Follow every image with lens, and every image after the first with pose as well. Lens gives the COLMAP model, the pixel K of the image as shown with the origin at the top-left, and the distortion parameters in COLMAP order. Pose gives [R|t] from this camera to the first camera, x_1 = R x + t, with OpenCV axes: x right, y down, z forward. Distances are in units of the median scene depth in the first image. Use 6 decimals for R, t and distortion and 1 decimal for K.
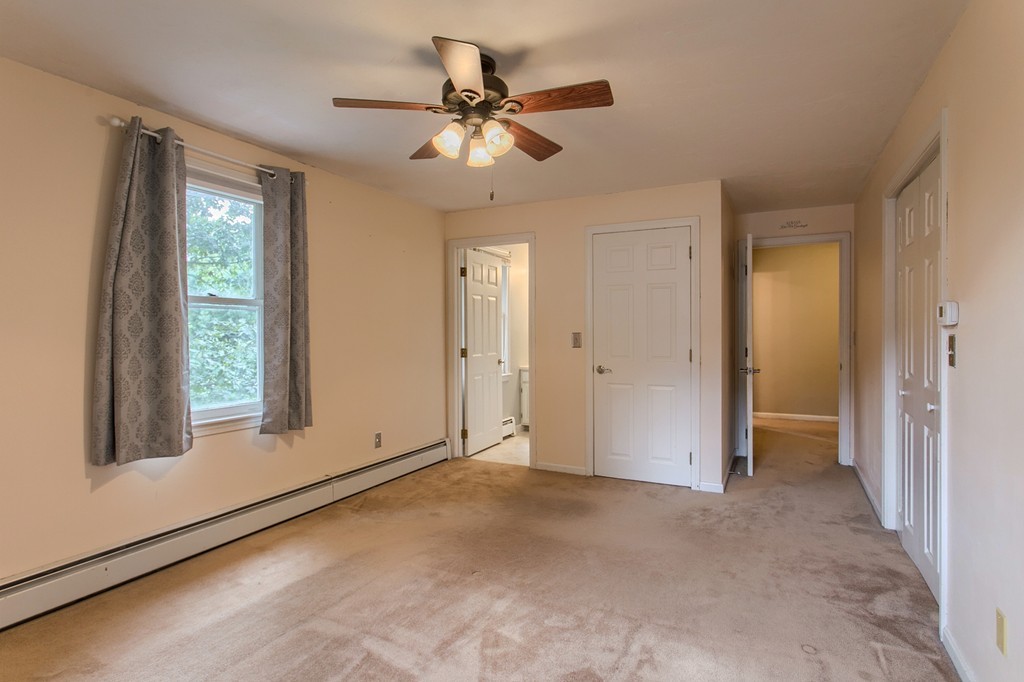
lens RADIAL K [[492.4, 0, 522.5], [0, 492.4, 333.9], [0, 0, 1]] dist [0.000308, 0.000737]
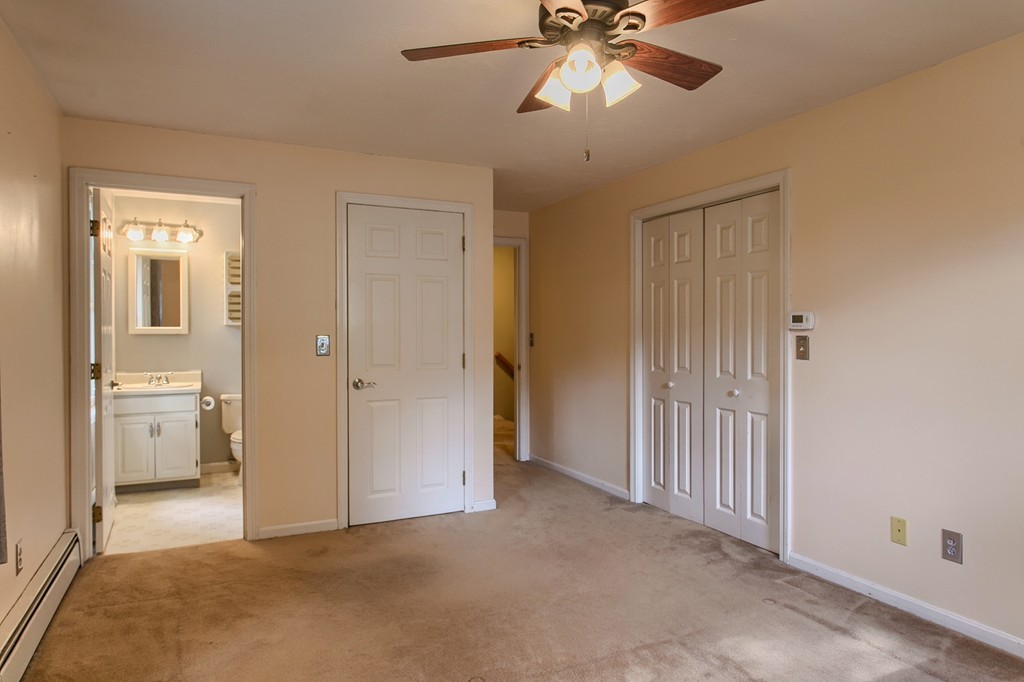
lens RADIAL K [[595.0, 0, 510.9], [0, 595.0, 339.5], [0, 0, 1]] dist [-0.006631, -0.001142]
pose [[0.647446, -0.005883, 0.762089, -0.424345], [0.002283, 0.999981, 0.005779, -0.000736], [-0.762108, -0.002002, 0.647447, 0.256987]]
